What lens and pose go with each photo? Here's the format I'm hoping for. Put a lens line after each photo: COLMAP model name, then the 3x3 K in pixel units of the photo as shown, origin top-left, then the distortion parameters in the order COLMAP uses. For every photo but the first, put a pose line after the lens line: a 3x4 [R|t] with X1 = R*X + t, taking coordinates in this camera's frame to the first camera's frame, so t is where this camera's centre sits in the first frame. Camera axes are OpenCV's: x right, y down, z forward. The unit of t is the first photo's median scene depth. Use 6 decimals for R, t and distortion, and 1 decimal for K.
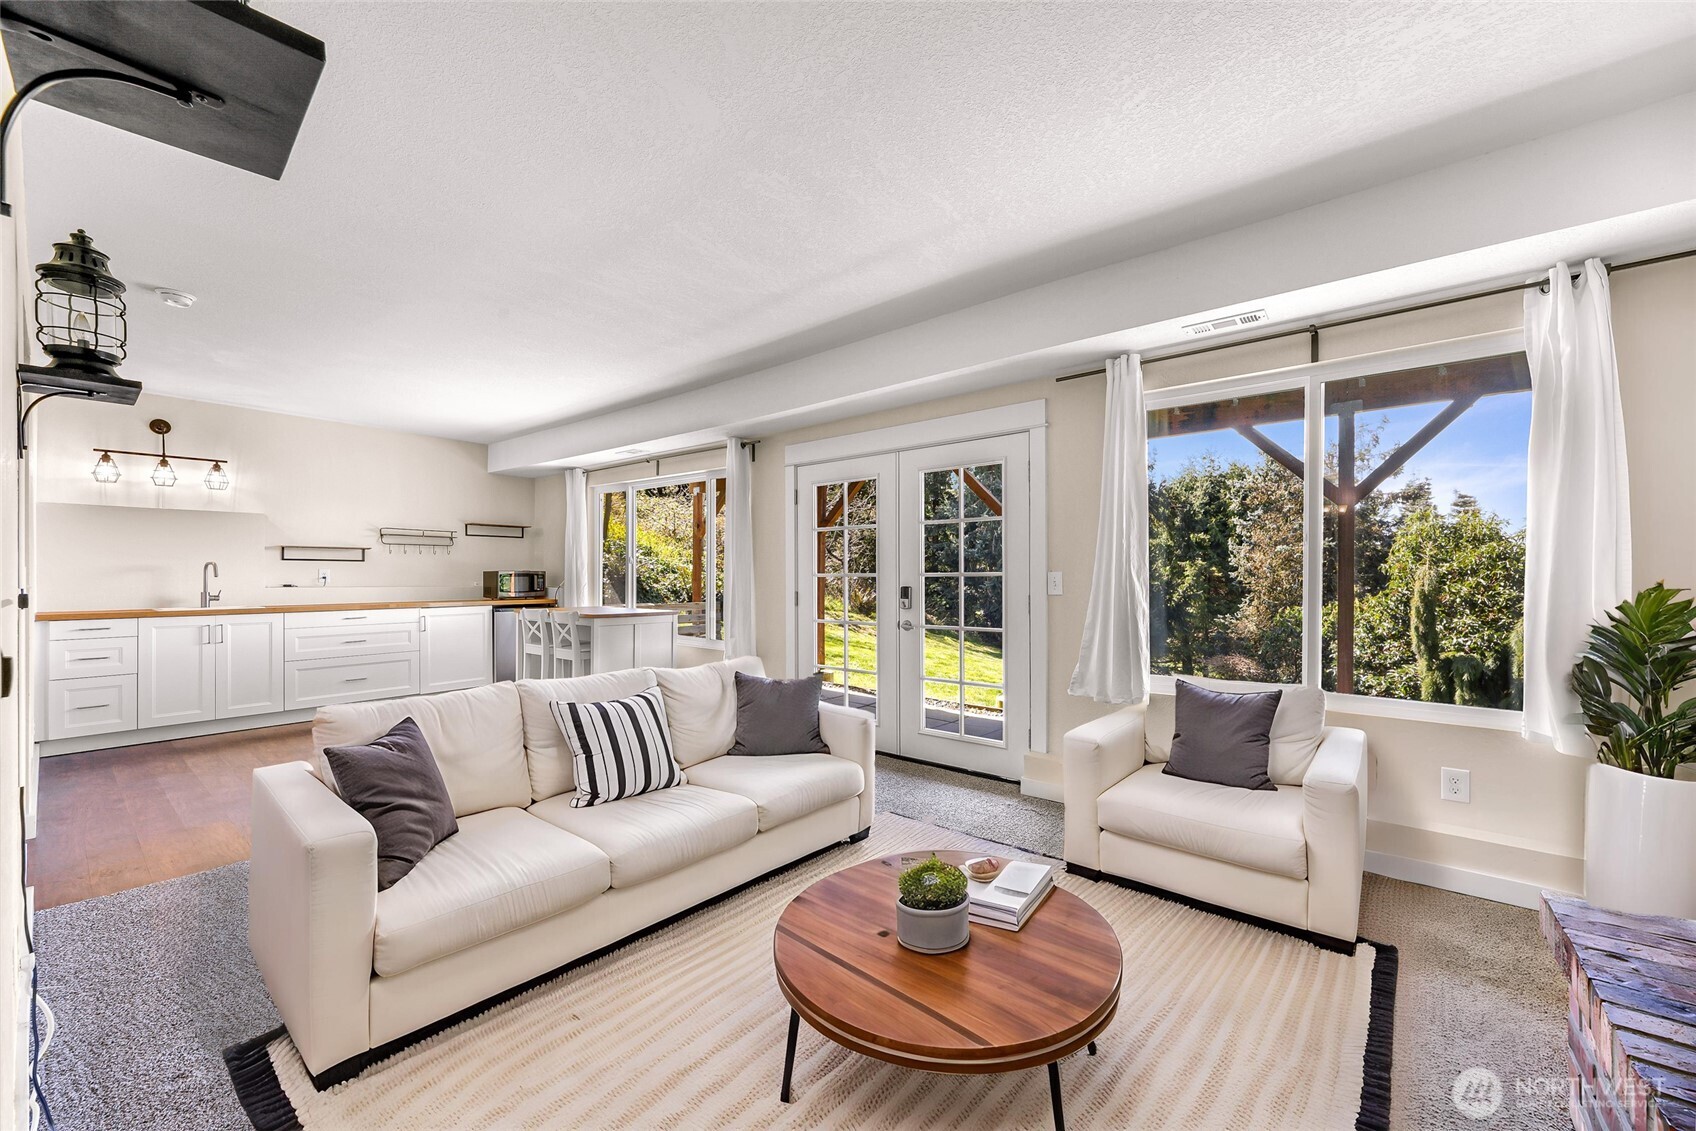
lens RADIAL K [[633.3, 0, 836.2], [0, 633.3, 574.3], [0, 0, 1]] dist [-0.000846, -0.000183]
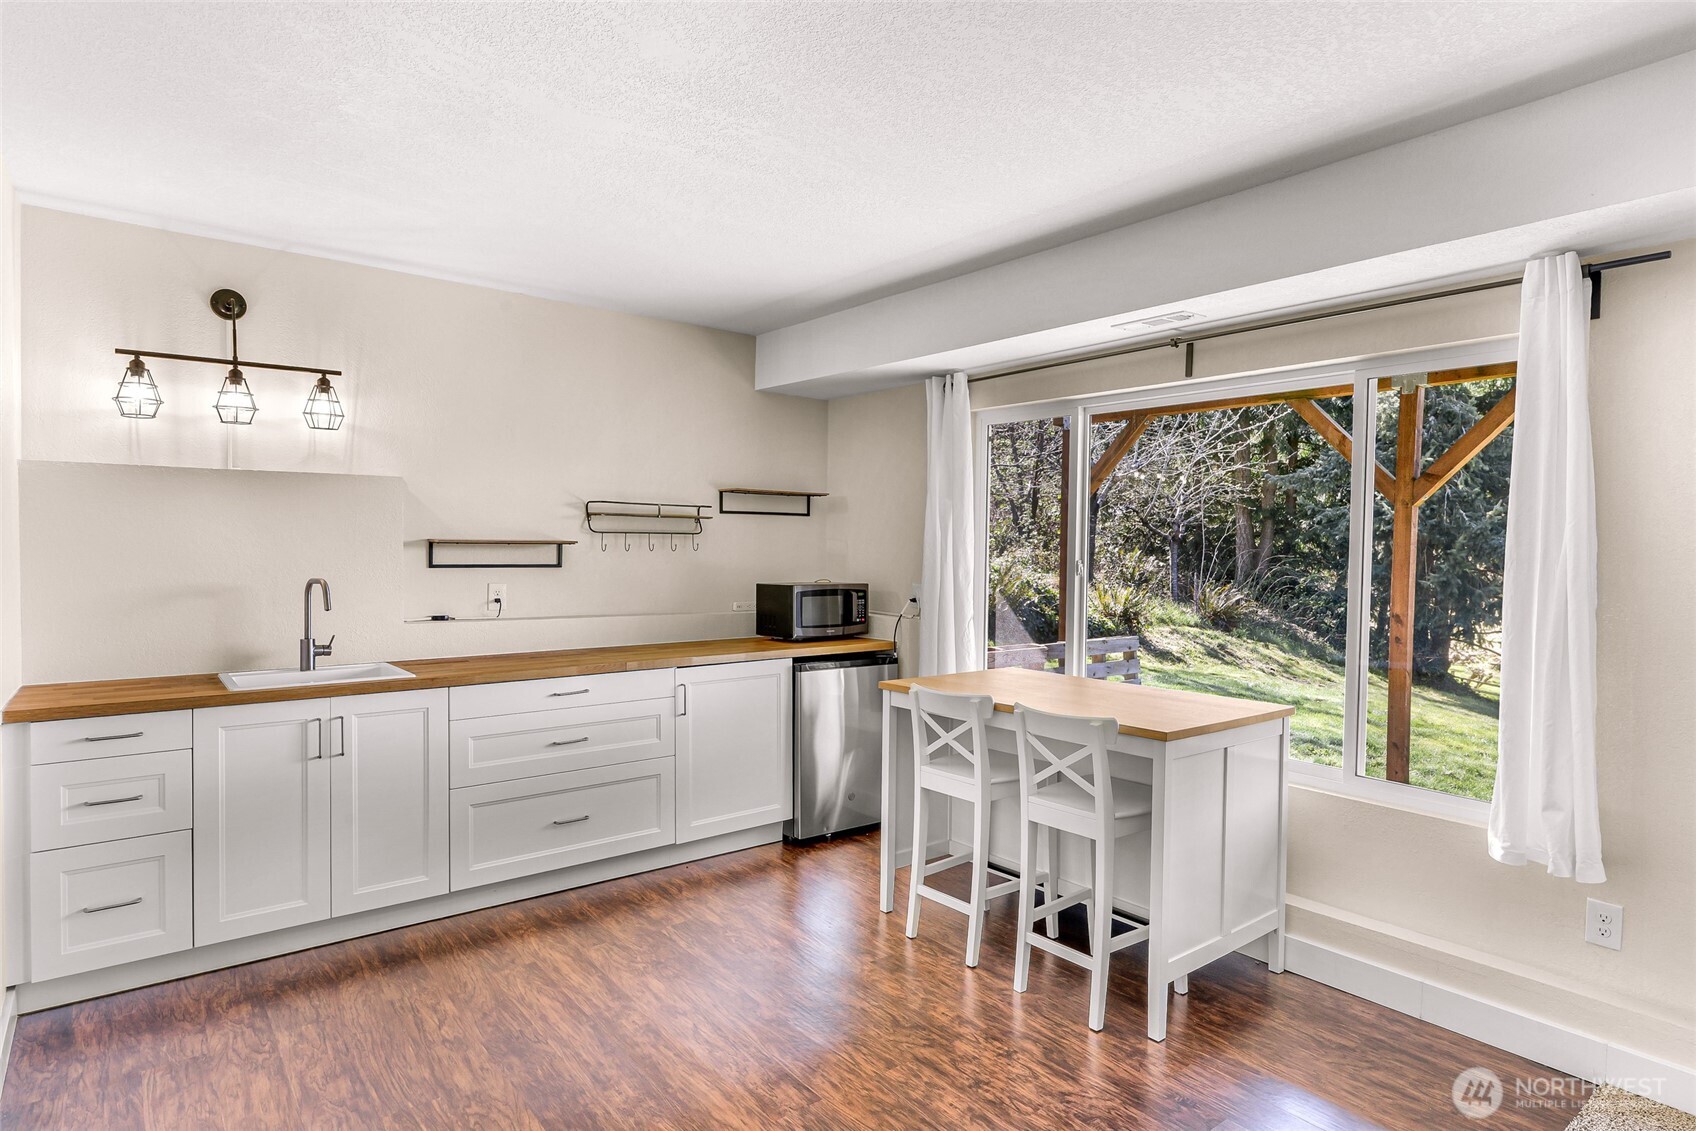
lens RADIAL K [[901.3, 0, 848.0], [0, 901.3, 566.1], [0, 0, 1]] dist [0.000664, -0.000265]
pose [[0.976772, 0.011459, -0.213973, -0.425549], [-0.007097, 0.999751, 0.021141, -0.044838], [0.214162, -0.019131, 0.976611, 0.395373]]
